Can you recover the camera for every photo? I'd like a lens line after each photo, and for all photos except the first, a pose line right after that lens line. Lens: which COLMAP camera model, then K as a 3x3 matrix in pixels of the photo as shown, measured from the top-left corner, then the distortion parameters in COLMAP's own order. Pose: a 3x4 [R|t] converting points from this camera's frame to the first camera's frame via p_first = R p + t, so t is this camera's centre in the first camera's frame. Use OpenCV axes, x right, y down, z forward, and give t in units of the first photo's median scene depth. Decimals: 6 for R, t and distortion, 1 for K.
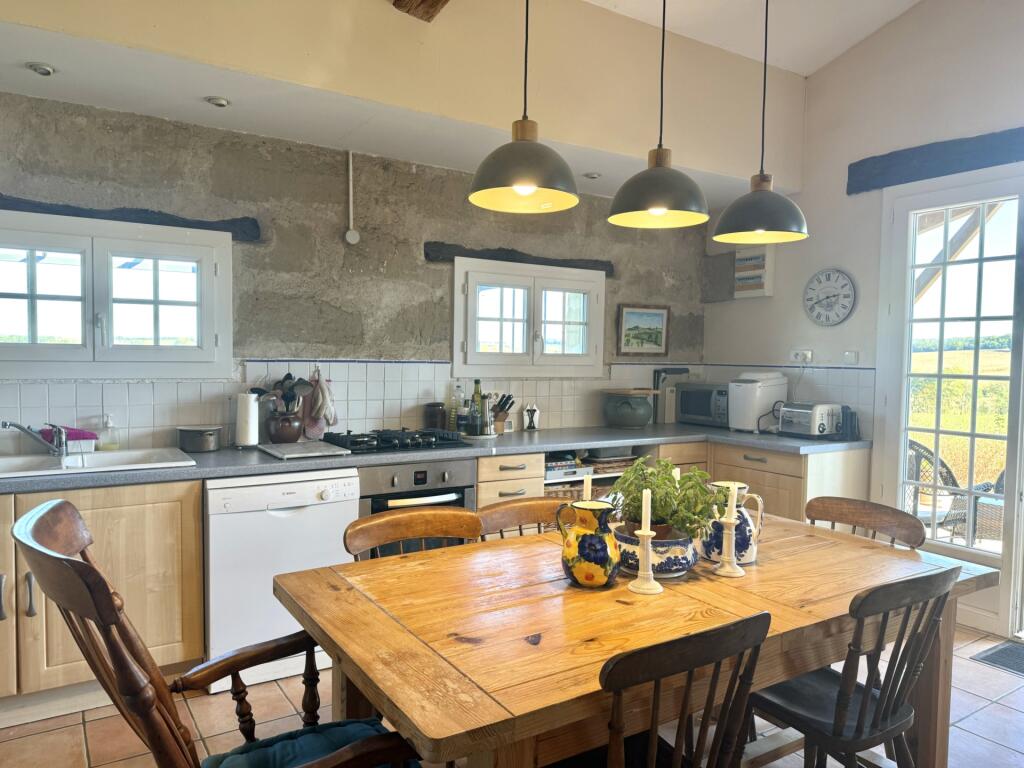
lens RADIAL K [[712.2, 0, 512.0], [0, 712.2, 384.0], [0, 0, 1]] dist [0.101270, -0.143605]
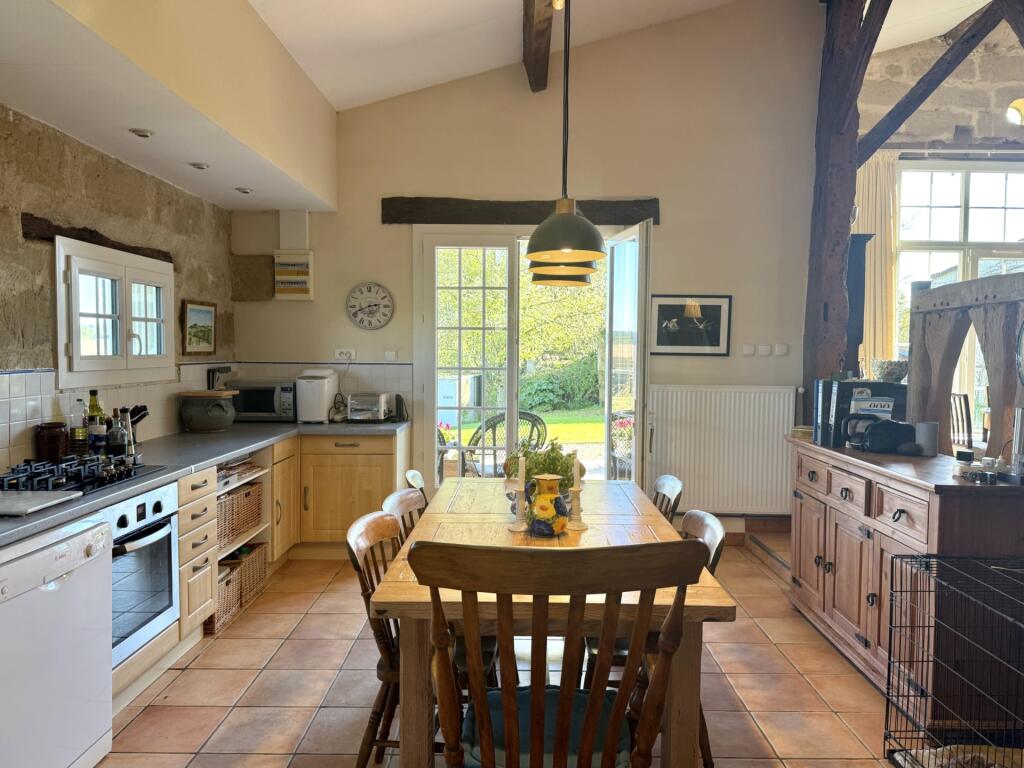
lens RADIAL K [[712.2, 0, 512.0], [0, 712.2, 384.0], [0, 0, 1]] dist [0.101270, -0.143605]
pose [[0.558360, -0.049571, 0.828117, -0.432515], [0.031785, 0.998759, 0.038355, -0.027541], [-0.828990, 0.004906, 0.559242, 0.130333]]
